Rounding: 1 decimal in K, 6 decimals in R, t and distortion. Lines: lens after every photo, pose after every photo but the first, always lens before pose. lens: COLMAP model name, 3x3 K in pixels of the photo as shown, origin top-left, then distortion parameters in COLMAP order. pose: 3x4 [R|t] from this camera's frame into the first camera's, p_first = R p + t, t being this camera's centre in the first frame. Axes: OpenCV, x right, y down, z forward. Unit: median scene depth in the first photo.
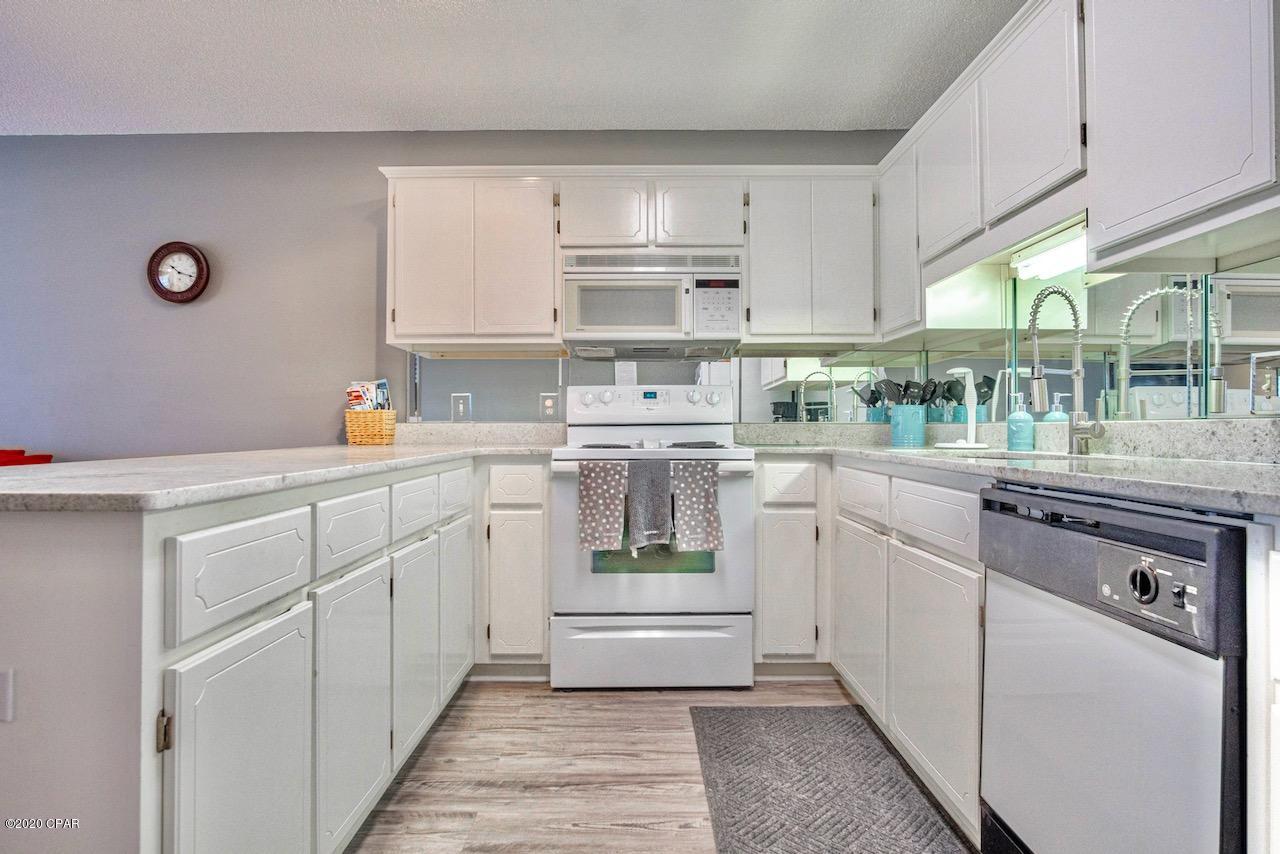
lens RADIAL K [[694.7, 0, 632.4], [0, 694.7, 413.3], [0, 0, 1]] dist [-0.025382, 0.007227]
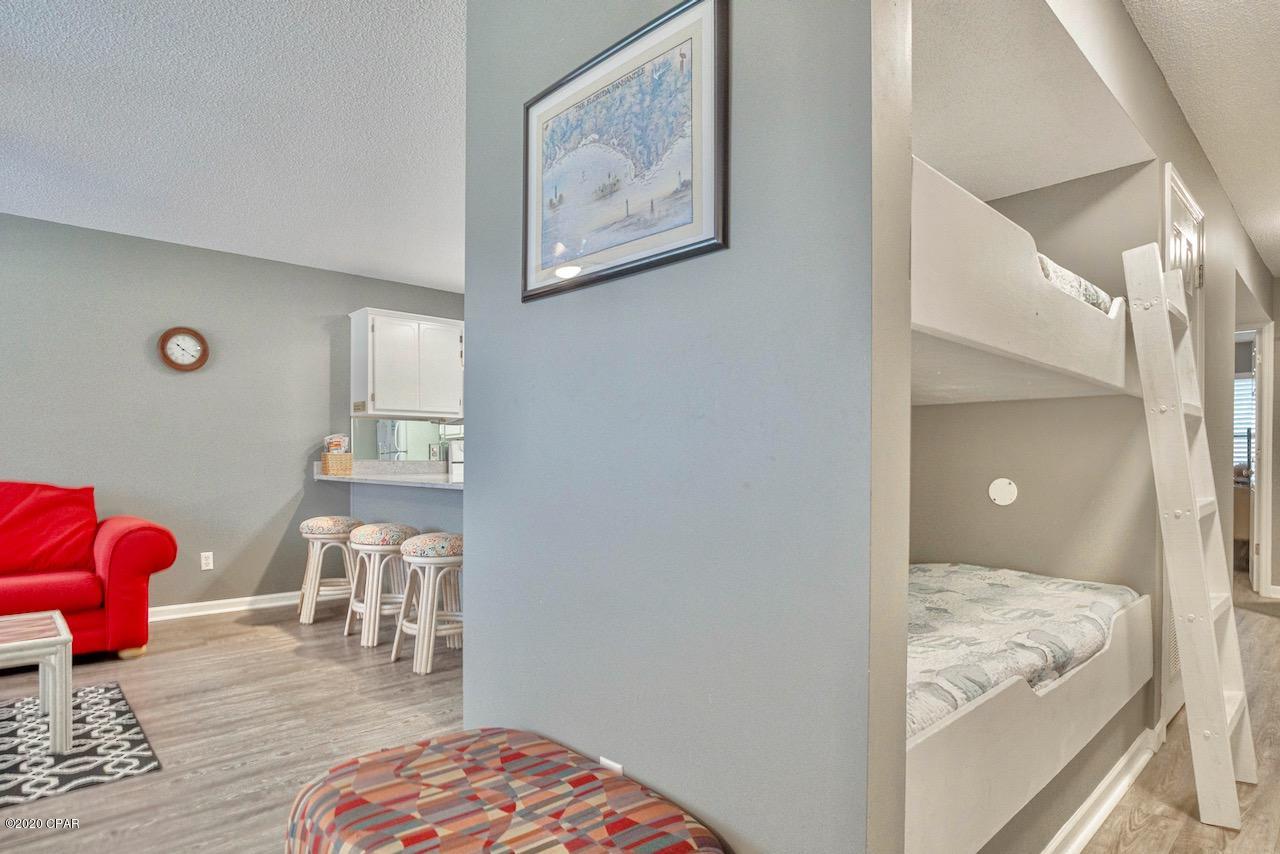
lens RADIAL K [[700.6, 0, 638.4], [0, 700.6, 461.6], [0, 0, 1]] dist [-0.003751, -0.000453]
pose [[0.722602, -0.002372, 0.691261, -1.056398], [-0.018132, 0.999585, 0.022384, -0.035486], [-0.691027, -0.028709, 0.722259, -0.668254]]
